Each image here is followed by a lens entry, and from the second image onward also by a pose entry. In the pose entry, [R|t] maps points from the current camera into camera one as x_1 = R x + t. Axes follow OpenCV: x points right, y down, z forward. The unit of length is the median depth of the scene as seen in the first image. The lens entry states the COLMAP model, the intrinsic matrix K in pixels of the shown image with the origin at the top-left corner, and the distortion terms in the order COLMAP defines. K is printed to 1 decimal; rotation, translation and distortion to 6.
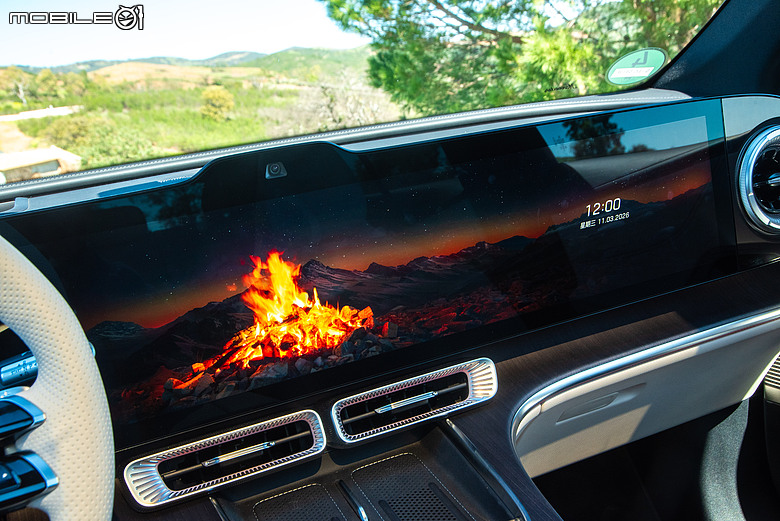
lens RADIAL K [[814.8, 0, 386.2], [0, 814.8, 280.7], [0, 0, 1]] dist [0.055933, 0.000000]
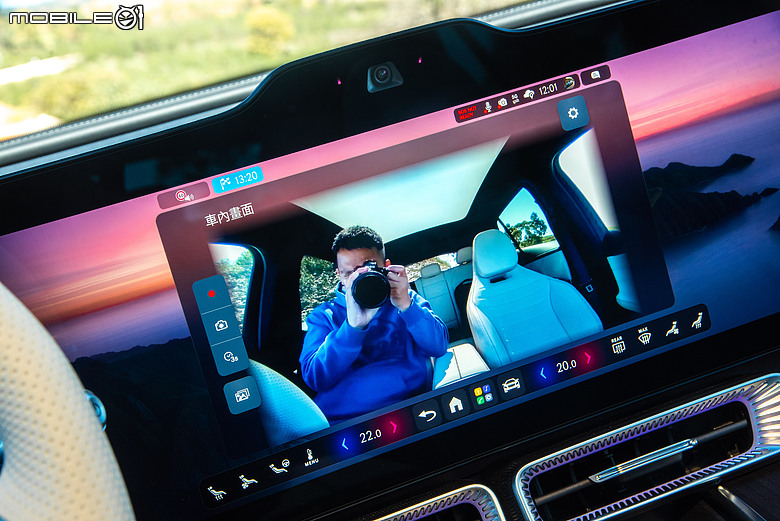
lens RADIAL K [[1209.6, 0, 396.4], [0, 1209.6, 285.4], [0, 0, 1]] dist [0.180178, 0.000000]
pose [[0.989711, -0.082607, -0.116825, -0.034256], [0.083517, 0.996502, 0.002907, 0.009861], [0.116177, -0.012634, 0.993148, 0.127850]]
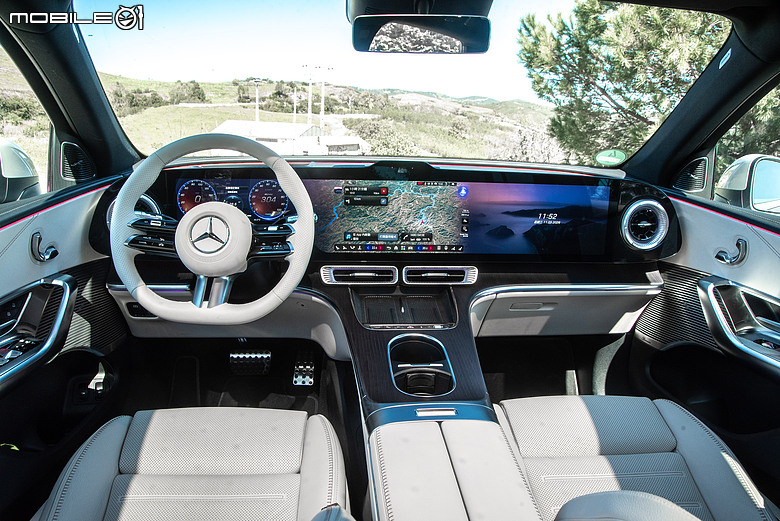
lens RADIAL K [[521.1, 0, 384.2], [0, 521.1, 266.5], [0, 0, 1]] dist [-0.117937, 0.045711]
pose [[0.930494, 0.242669, -0.274395, 0.284164], [-0.229866, 0.970059, 0.078406, 0.036507], [0.285206, -0.009882, 0.958415, -0.482180]]
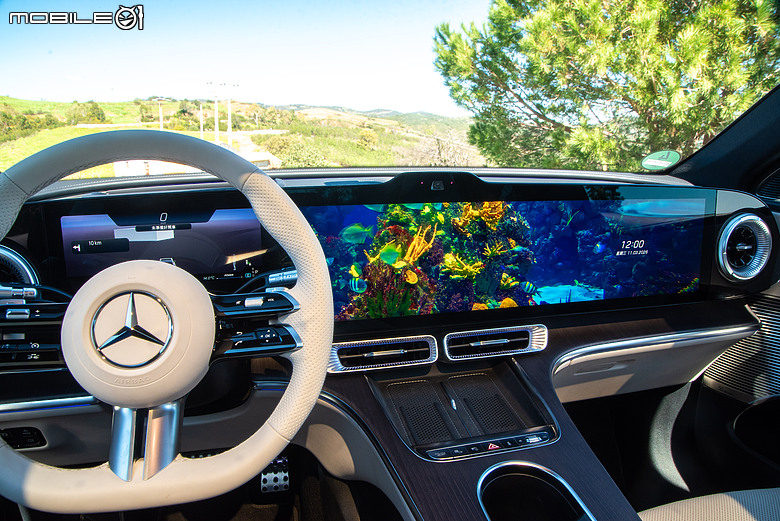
lens RADIAL K [[521.1, 0, 380.0], [0, 521.1, 274.3], [0, 0, 1]] dist [-0.117937, 0.045711]
pose [[0.974344, 0.180045, -0.135046, -0.067772], [-0.176490, 0.983570, 0.037950, 0.016258], [0.139660, -0.013142, 0.990112, -0.026162]]
